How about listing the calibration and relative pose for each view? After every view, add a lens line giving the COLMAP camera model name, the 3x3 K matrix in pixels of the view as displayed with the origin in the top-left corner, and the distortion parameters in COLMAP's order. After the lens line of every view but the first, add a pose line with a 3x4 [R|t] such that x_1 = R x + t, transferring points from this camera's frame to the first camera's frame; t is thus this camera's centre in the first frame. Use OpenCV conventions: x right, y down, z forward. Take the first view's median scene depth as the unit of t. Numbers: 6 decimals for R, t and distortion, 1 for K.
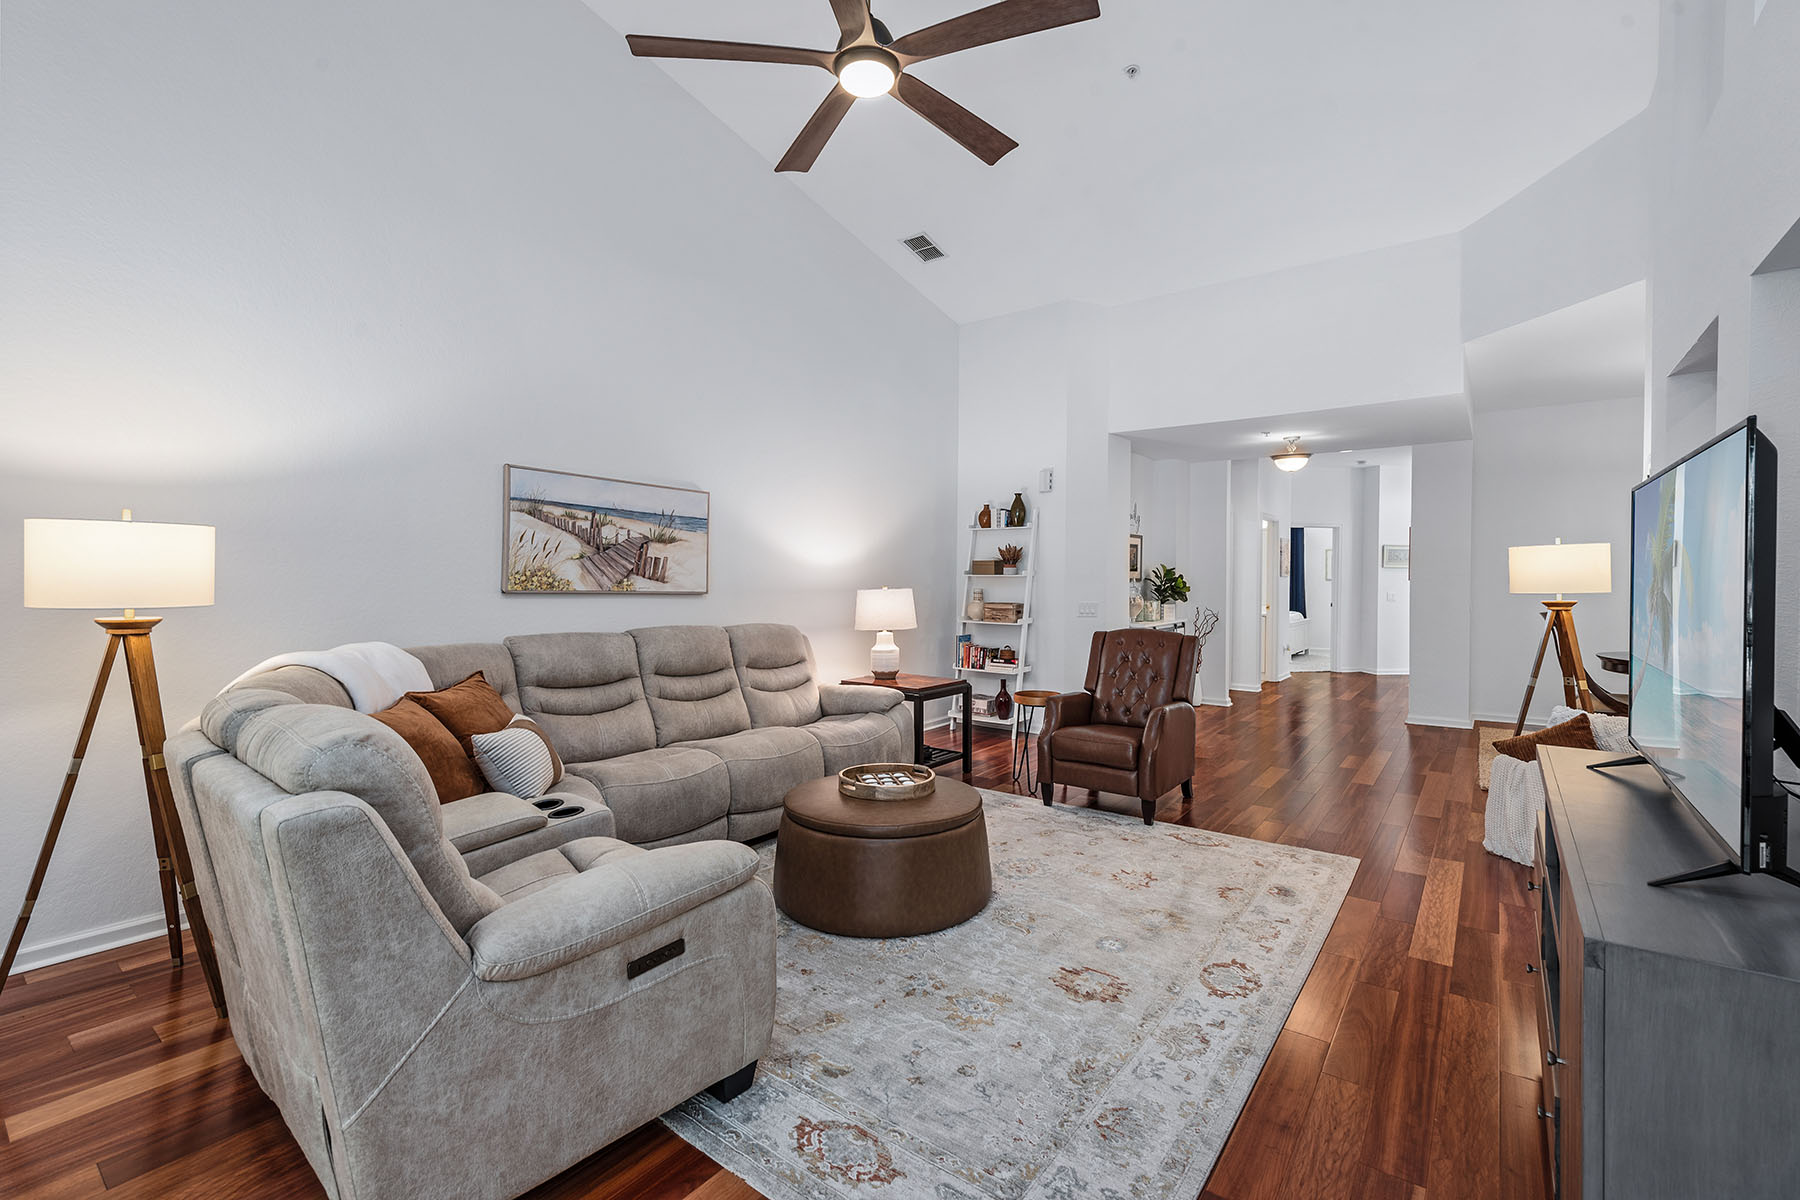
lens RADIAL K [[785.0, 0, 892.6], [0, 785.0, 584.3], [0, 0, 1]] dist [0.012070, -0.000591]
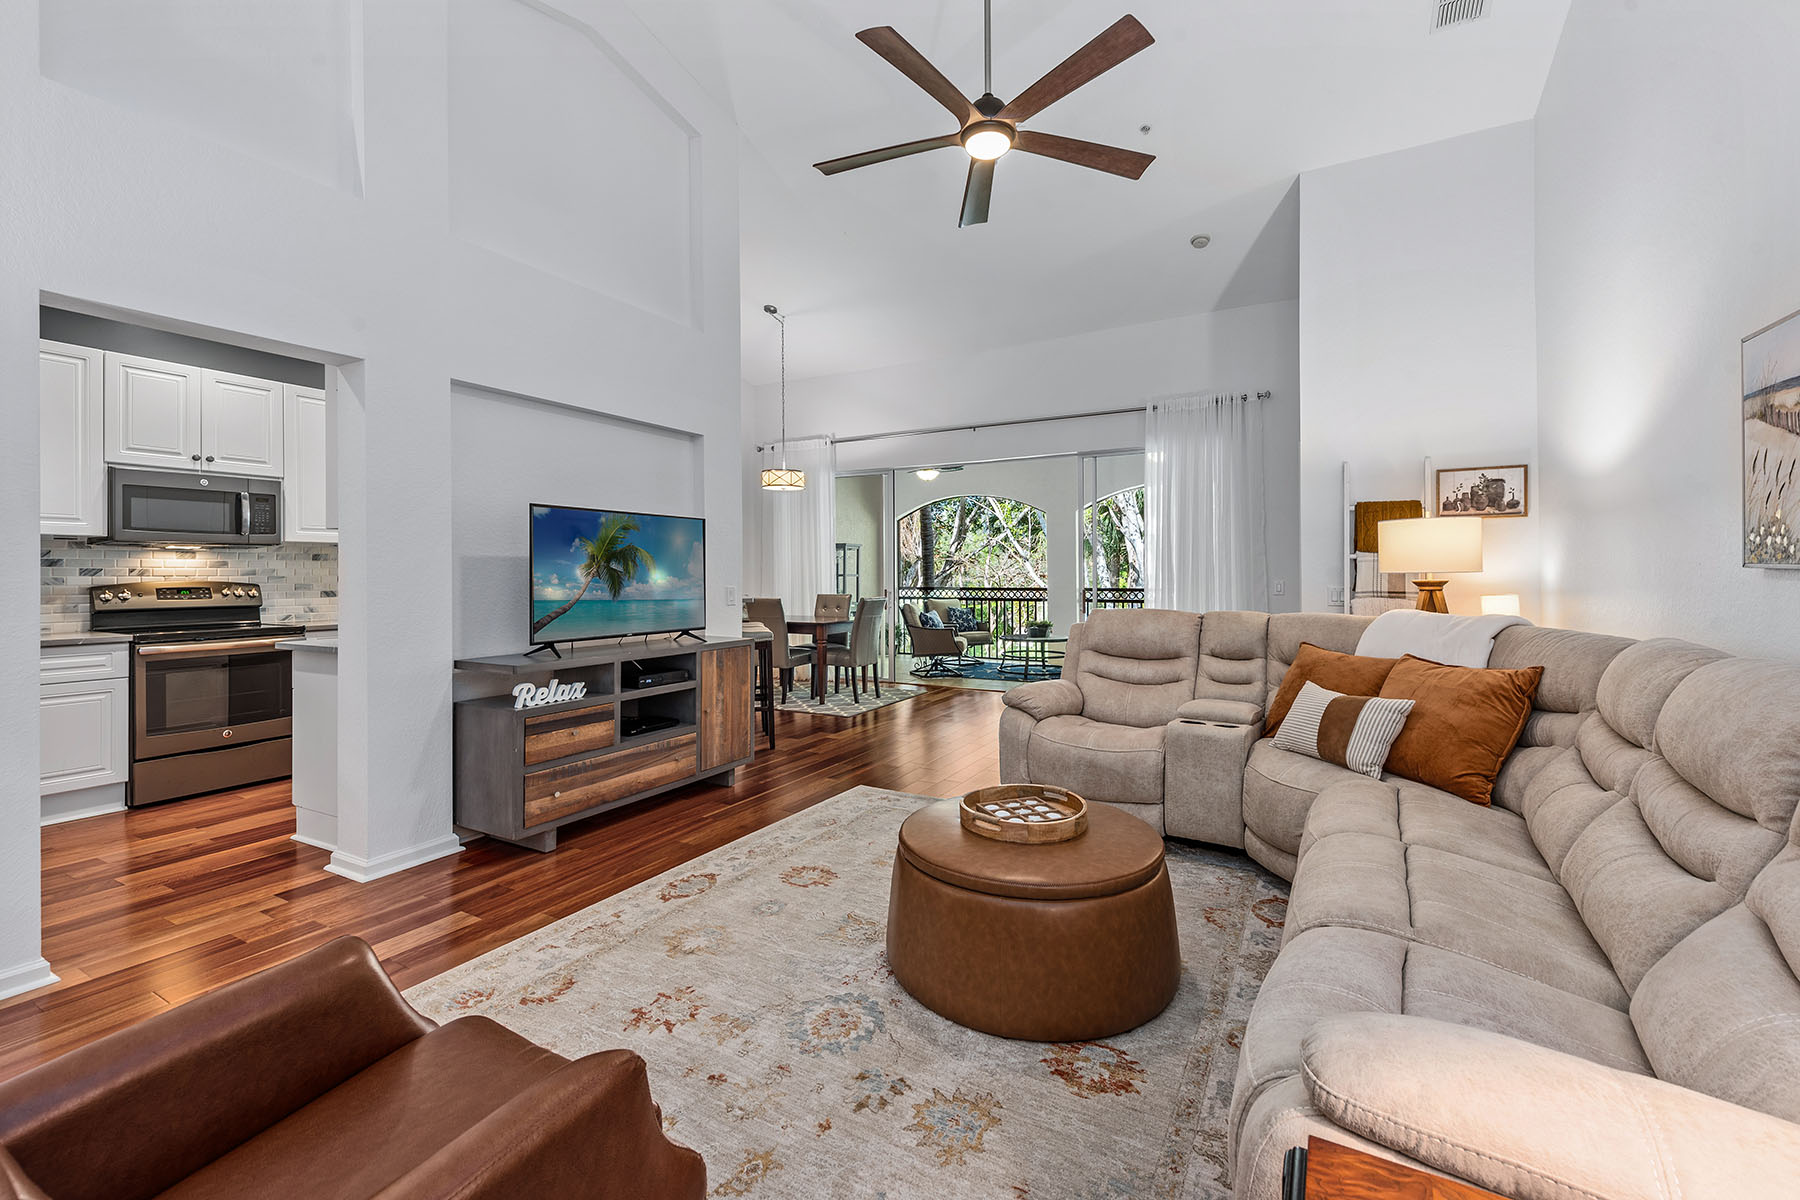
lens RADIAL K [[755.2, 0, 907.7], [0, 755.2, 573.8], [0, 0, 1]] dist [0.009458, -0.000248]
pose [[-0.988554, 0.000471, -0.150864, 0.162694], [-0.000993, 0.999953, 0.009627, 0.009202], [0.150862, 0.009667, -0.988508, 1.301581]]
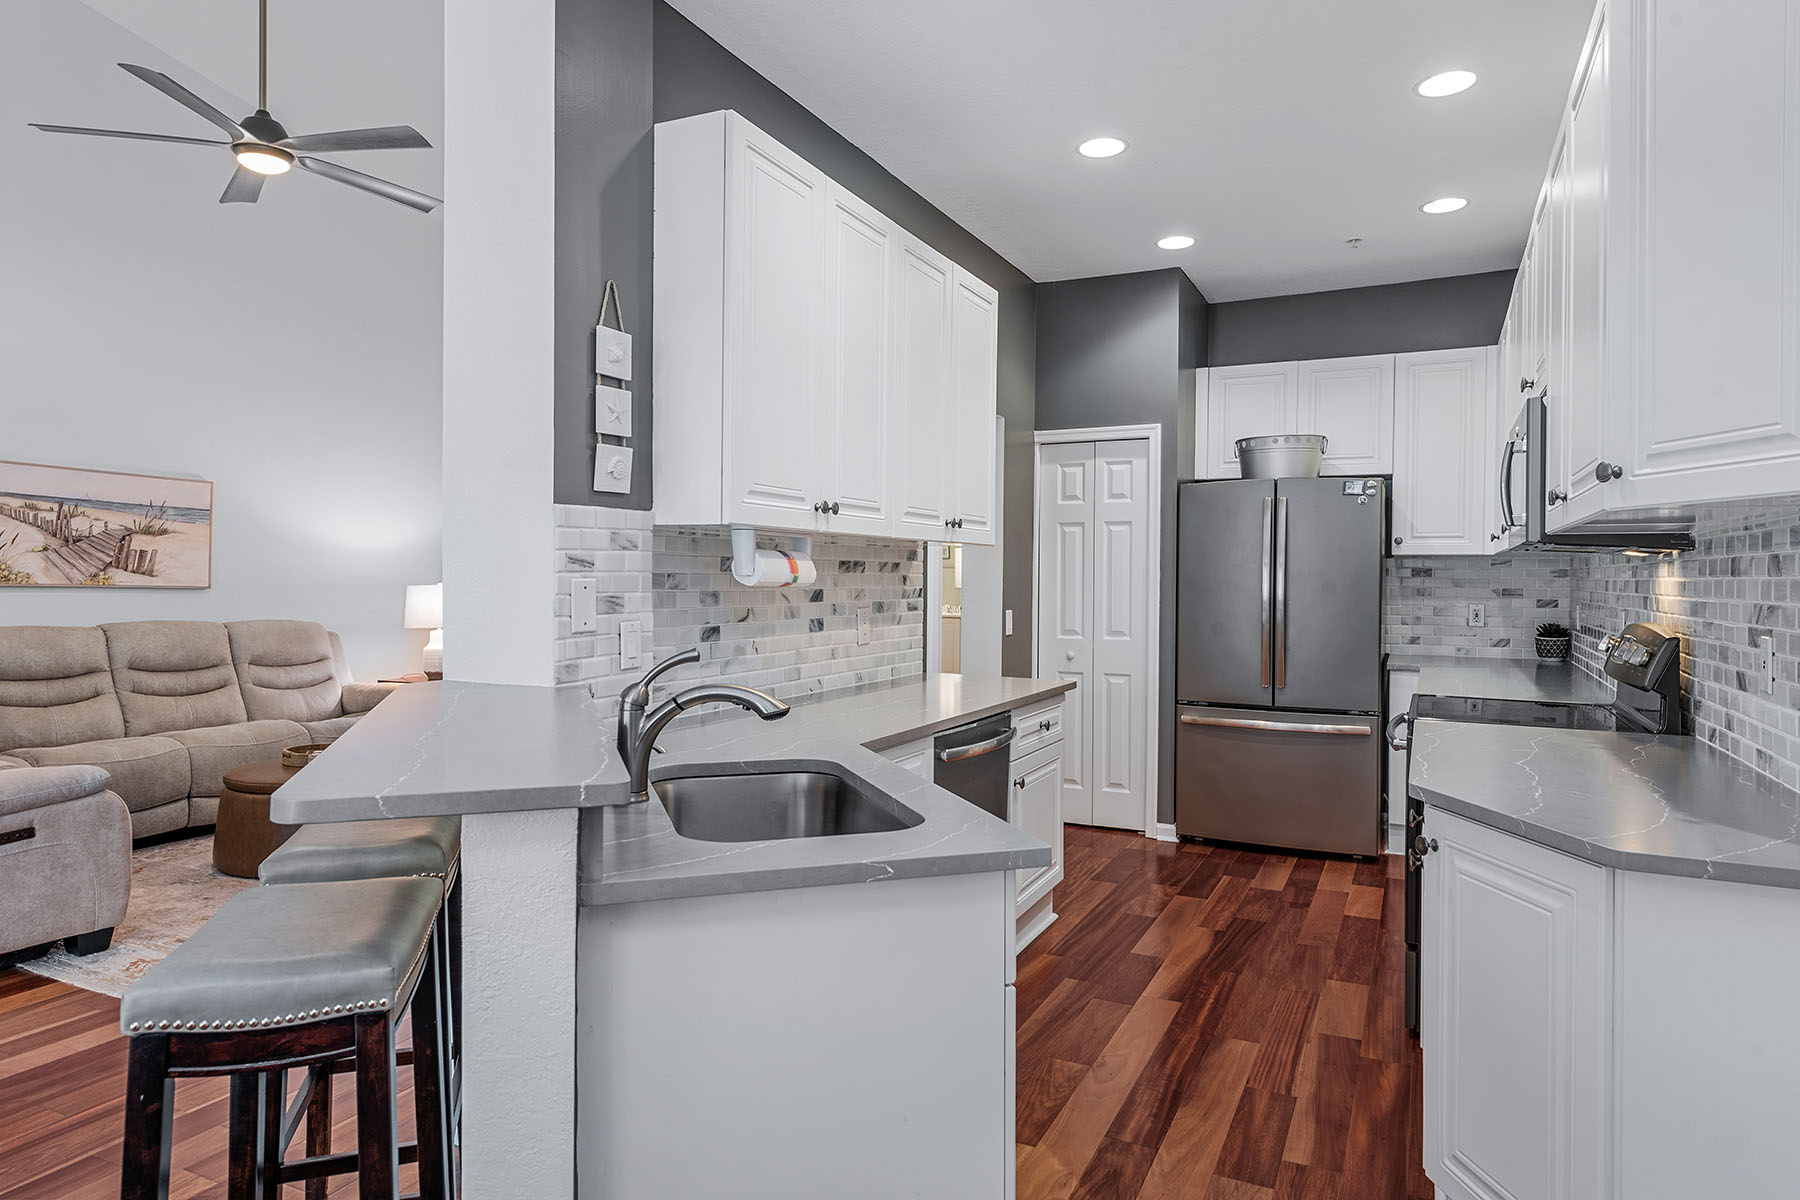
lens RADIAL K [[1083.4, 0, 889.4], [0, 1083.4, 583.9], [0, 0, 1]] dist [0.011163, -0.001789]
pose [[0.982107, 0.003221, 0.188294, 0.364328], [-0.003010, 0.999994, -0.001410, 0.006657], [-0.188298, 0.000818, 0.982112, -0.503965]]
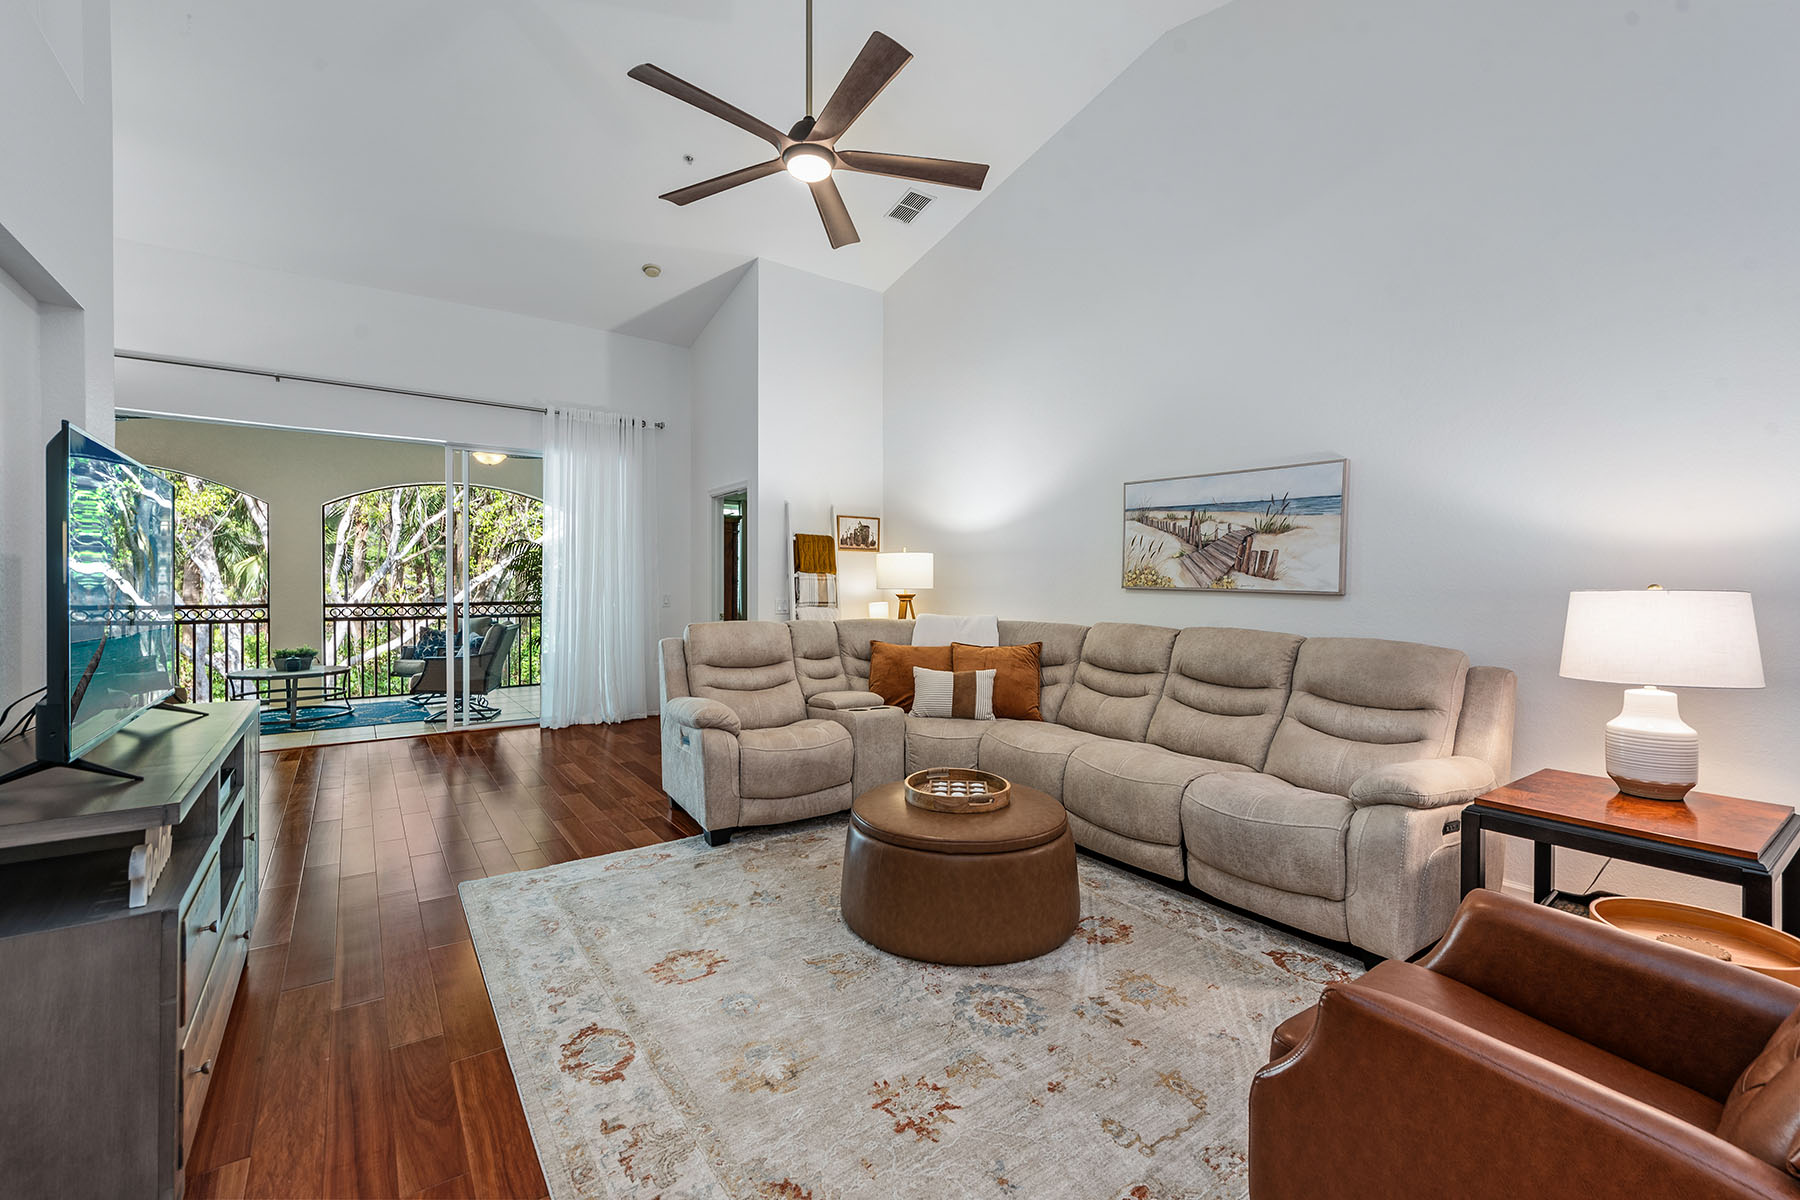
lens RADIAL K [[744.0, 0, 904.4], [0, 744.0, 591.0], [0, 0, 1]] dist [0.015596, -0.000436]
pose [[-0.283890, 0.001182, -0.958856, 0.640032], [-0.014609, 0.999878, 0.005558, 0.012220], [0.958746, 0.015586, -0.283838, 0.901368]]
